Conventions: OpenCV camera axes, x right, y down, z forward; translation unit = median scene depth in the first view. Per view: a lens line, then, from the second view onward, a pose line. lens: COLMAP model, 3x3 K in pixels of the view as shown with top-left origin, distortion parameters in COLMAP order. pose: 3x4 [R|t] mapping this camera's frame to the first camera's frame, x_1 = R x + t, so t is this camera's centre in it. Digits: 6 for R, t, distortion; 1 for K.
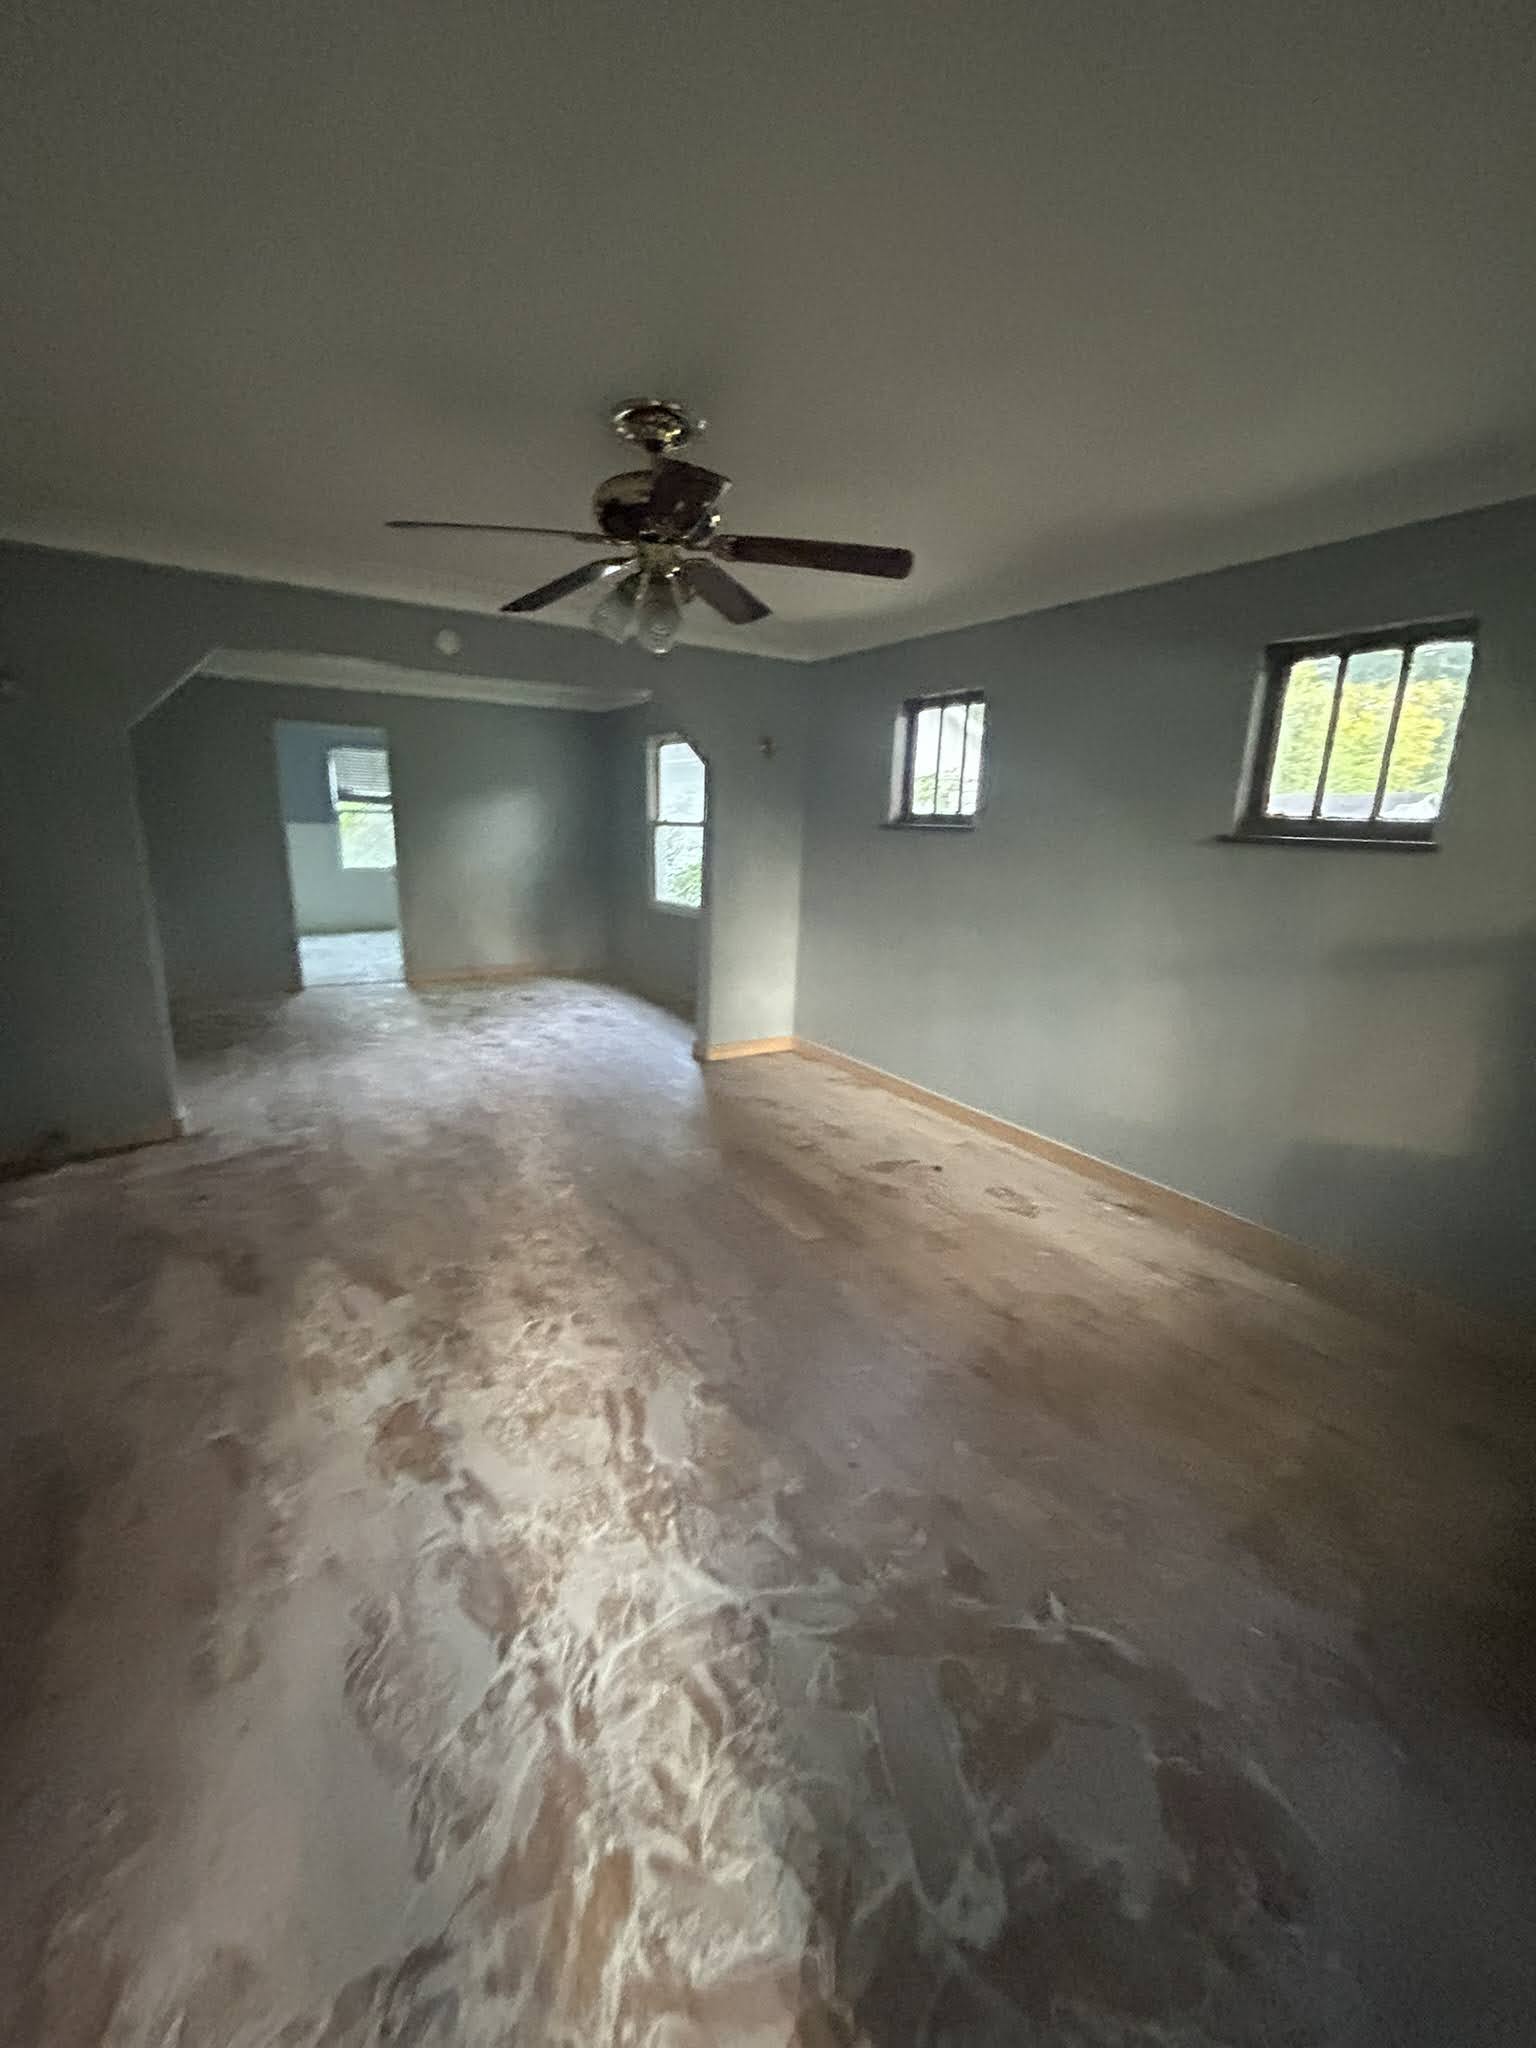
lens RADIAL K [[834.8, 0, 763.4], [0, 834.8, 1020.2], [0, 0, 1]] dist [-0.001435, 0.000303]
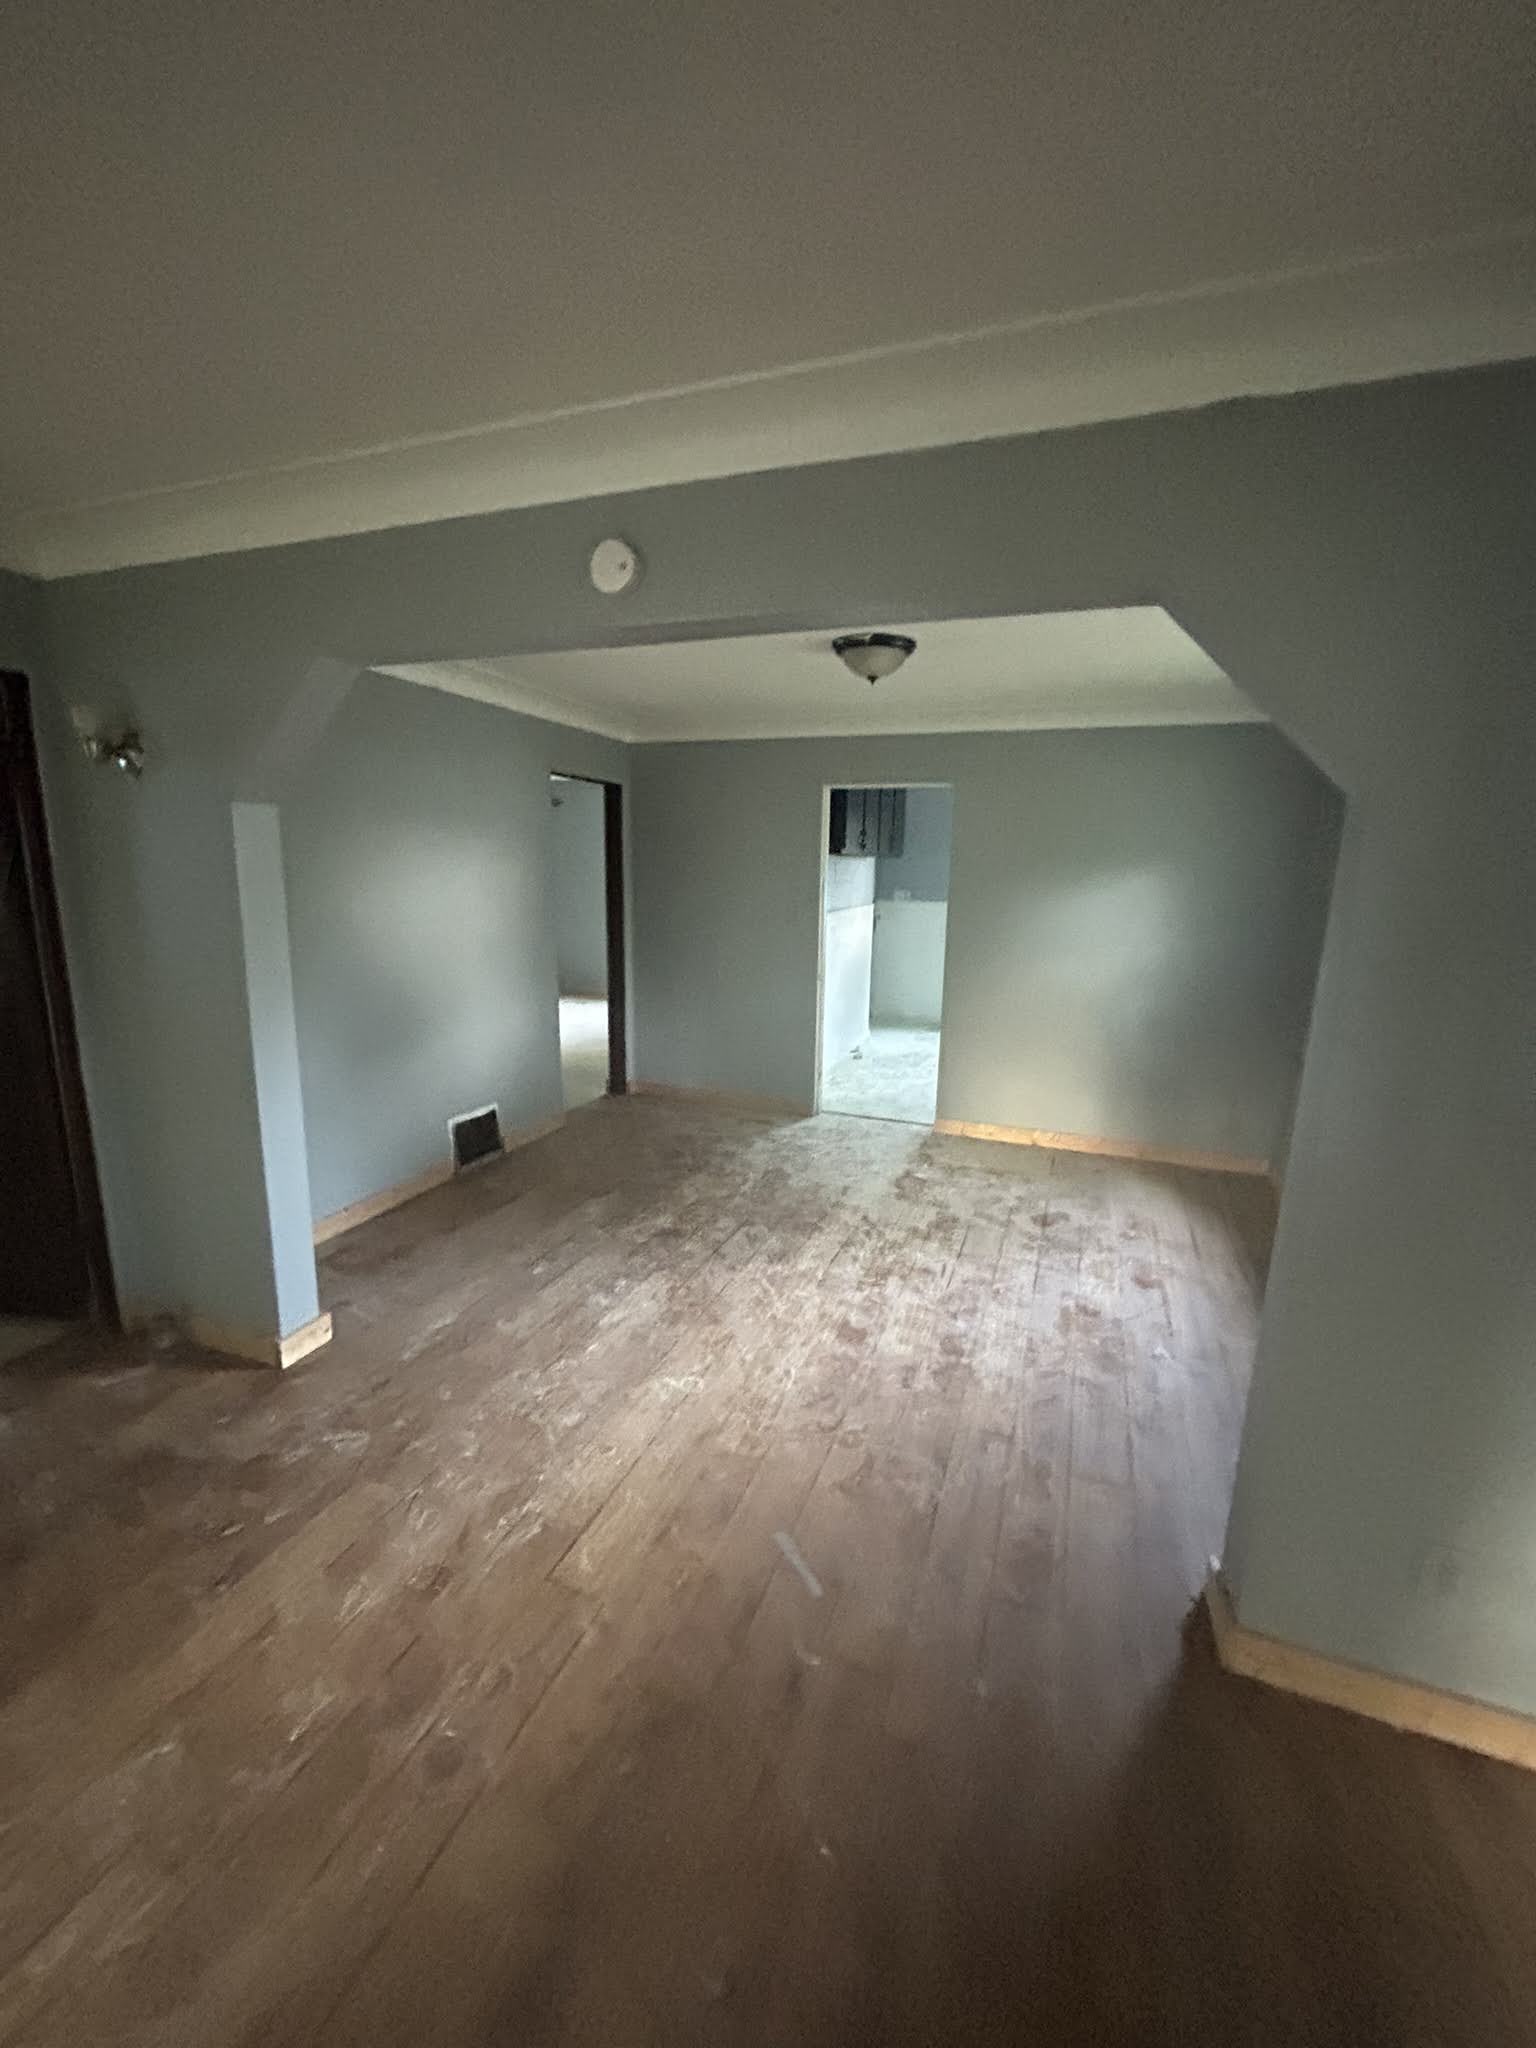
lens RADIAL K [[834.8, 0, 773.1], [0, 834.8, 1022.1], [0, 0, 1]] dist [-0.001435, 0.000303]
pose [[0.609127, 0.146322, -0.779458, 0.054948], [-0.198115, 0.979747, 0.029099, -0.209962], [0.767929, 0.136697, 0.625778, 0.705794]]
